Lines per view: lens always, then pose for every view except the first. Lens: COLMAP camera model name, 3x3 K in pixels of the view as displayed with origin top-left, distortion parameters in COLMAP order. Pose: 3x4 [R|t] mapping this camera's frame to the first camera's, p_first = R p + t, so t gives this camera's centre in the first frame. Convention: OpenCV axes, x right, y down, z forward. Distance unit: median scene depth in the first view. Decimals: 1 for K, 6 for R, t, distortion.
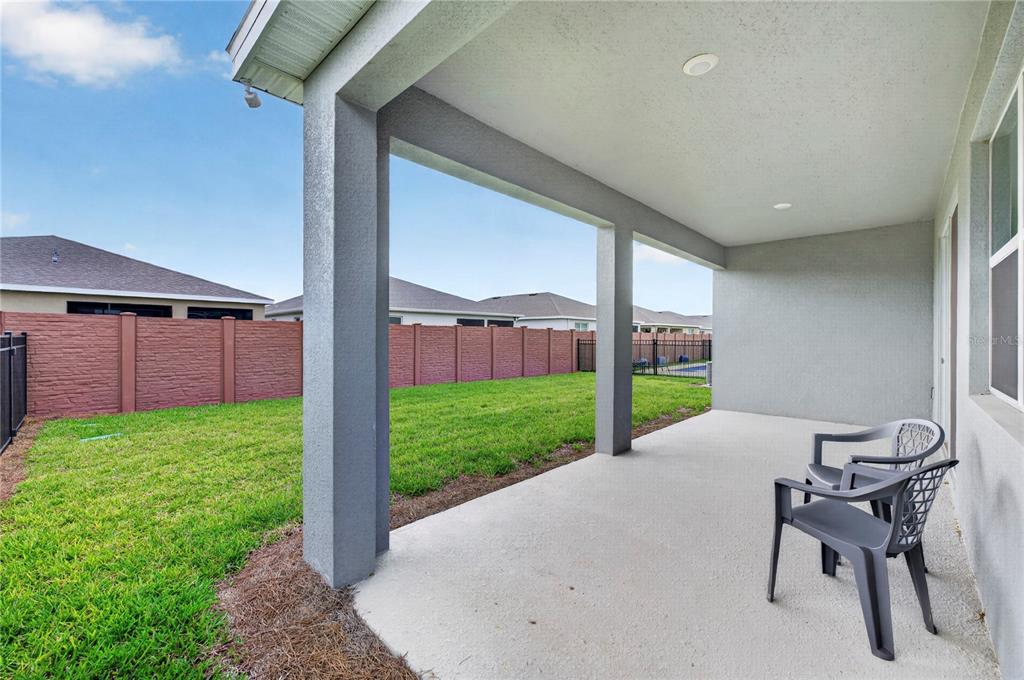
lens RADIAL K [[409.7, 0, 503.6], [0, 409.7, 336.2], [0, 0, 1]] dist [0.009777, 0.000230]
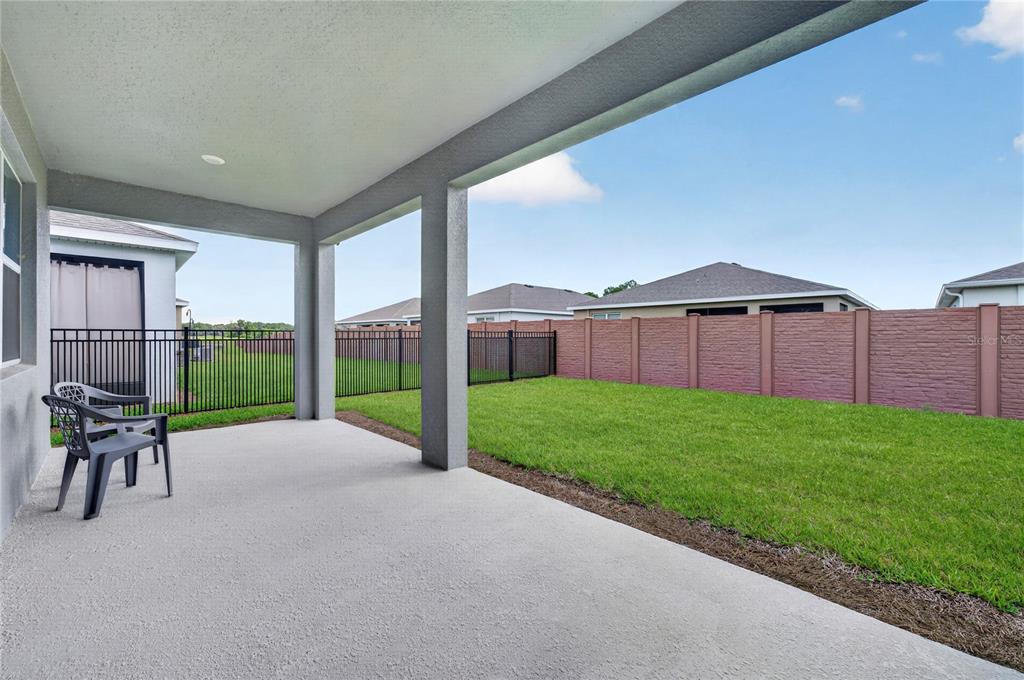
lens RADIAL K [[409.7, 0, 503.6], [0, 409.7, 336.2], [0, 0, 1]] dist [0.009777, 0.000230]
pose [[-0.035031, 0.001269, -0.999385, 0.357410], [0.012740, 0.999919, 0.000823, 0.004316], [0.999305, -0.012704, -0.035044, 0.356726]]
